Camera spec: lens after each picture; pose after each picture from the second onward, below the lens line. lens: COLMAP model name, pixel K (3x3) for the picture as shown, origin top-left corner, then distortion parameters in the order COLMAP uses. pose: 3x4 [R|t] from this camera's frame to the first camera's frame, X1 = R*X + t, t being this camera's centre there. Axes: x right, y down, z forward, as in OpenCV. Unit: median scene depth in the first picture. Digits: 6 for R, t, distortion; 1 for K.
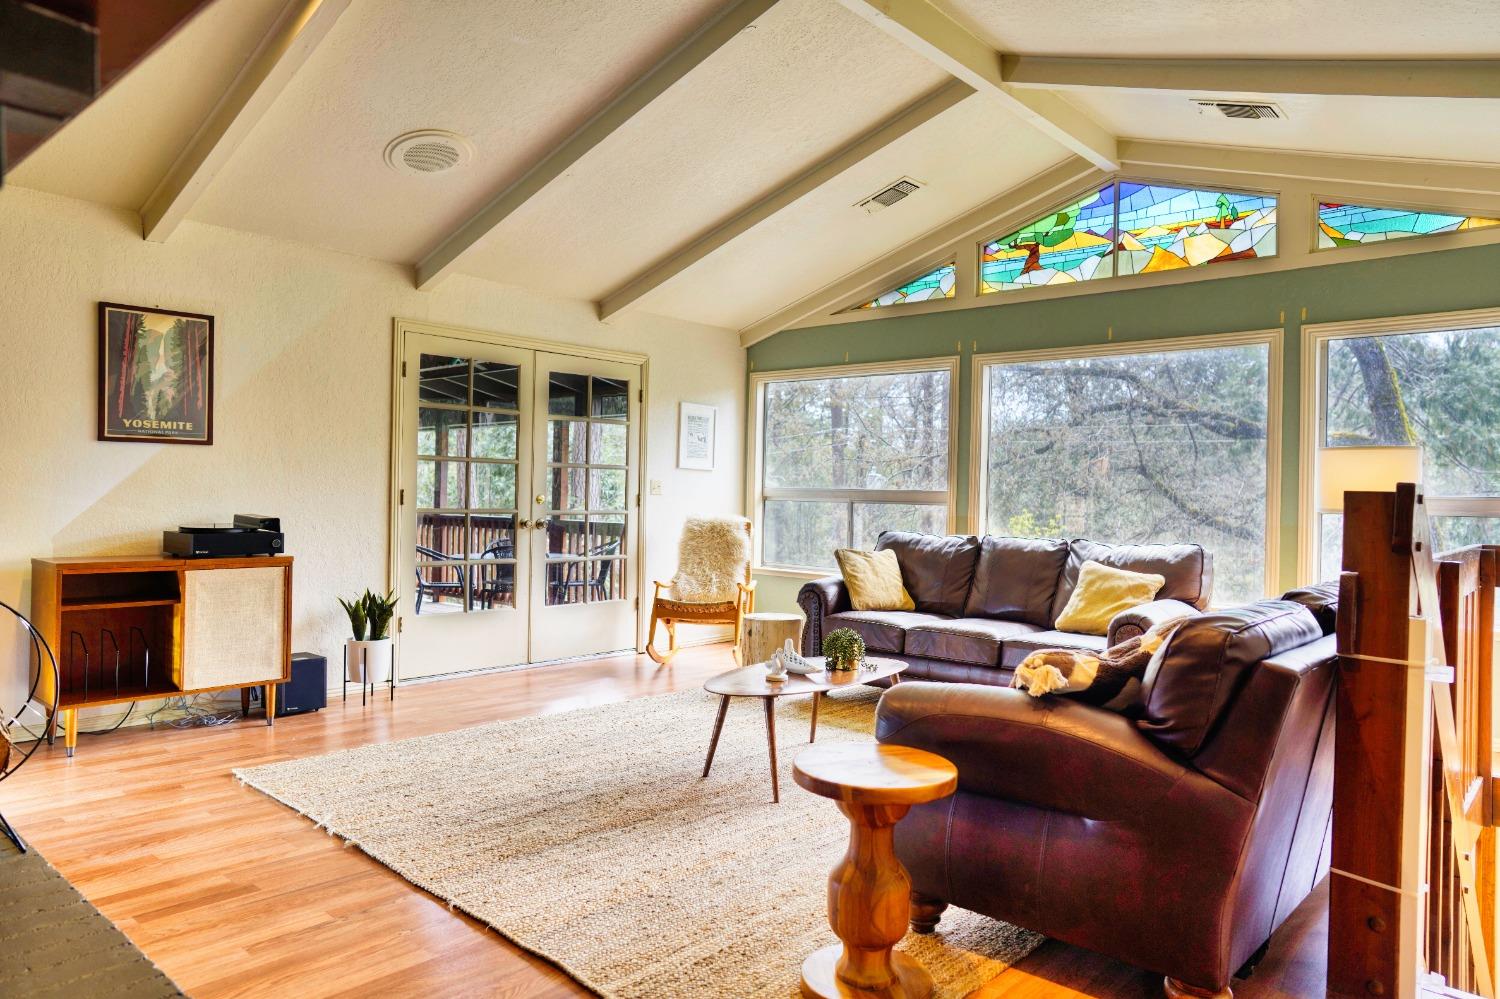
lens RADIAL K [[988.6, 0, 756.2], [0, 988.6, 495.0], [0, 0, 1]] dist [-0.008194, 0.013531]
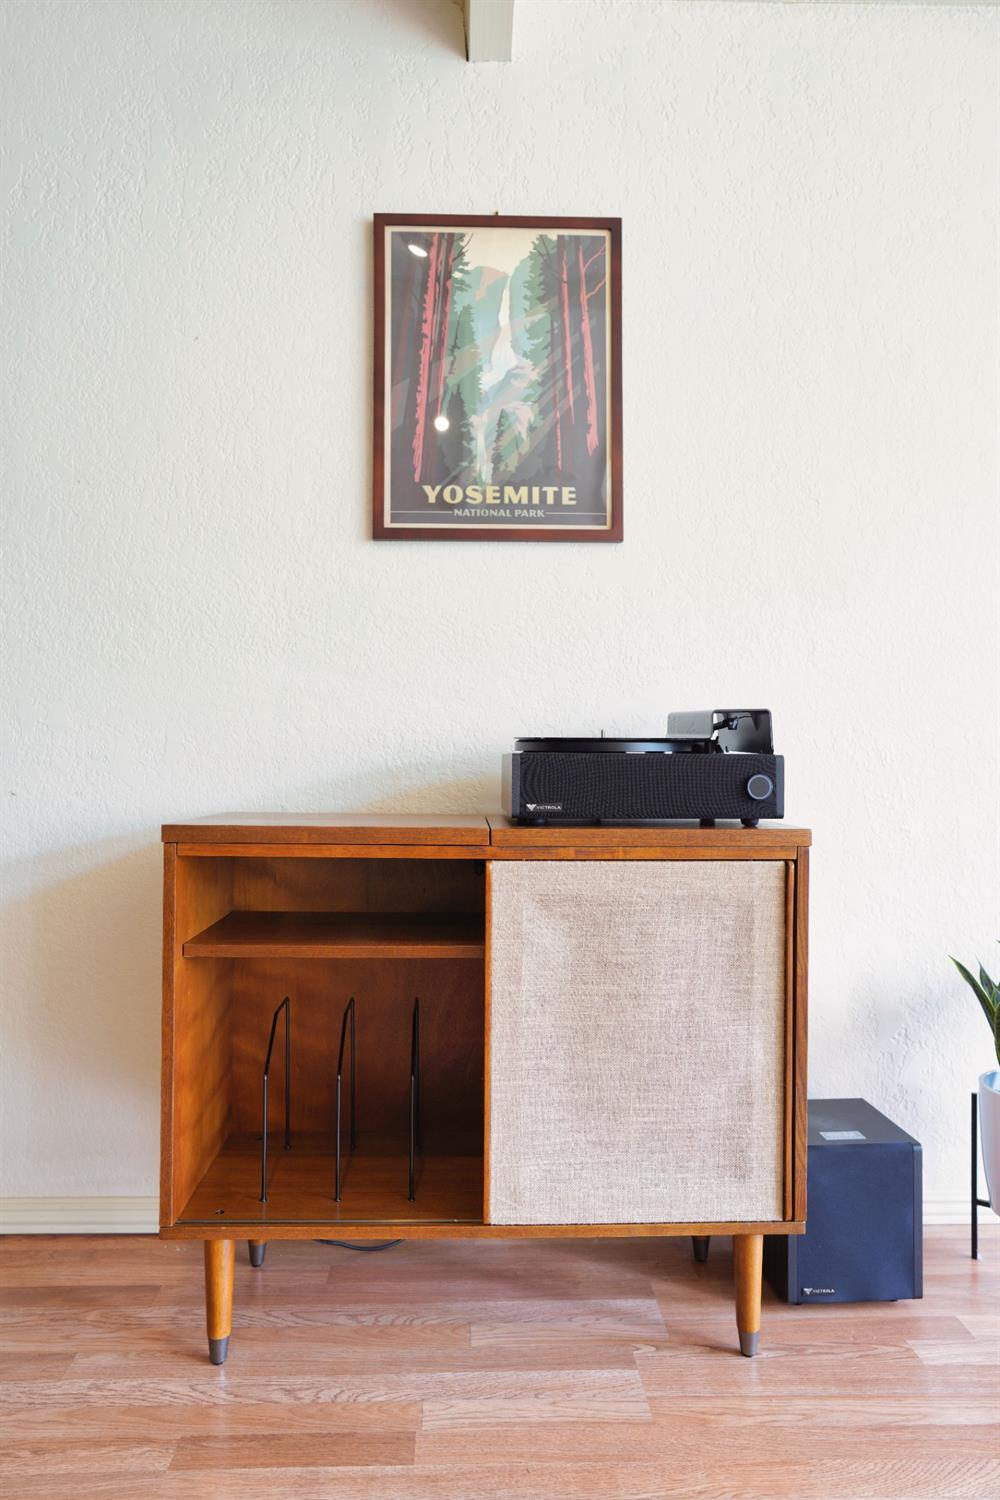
lens RADIAL K [[988.6, 0, 504.2], [0, 988.6, 748.1], [0, 0, 1]] dist [-0.008194, 0.013531]
pose [[0.696399, -0.025236, -0.717211, -0.313706], [0.009008, 0.999610, -0.026426, 0.044000], [0.717598, 0.011942, 0.696355, 0.717900]]
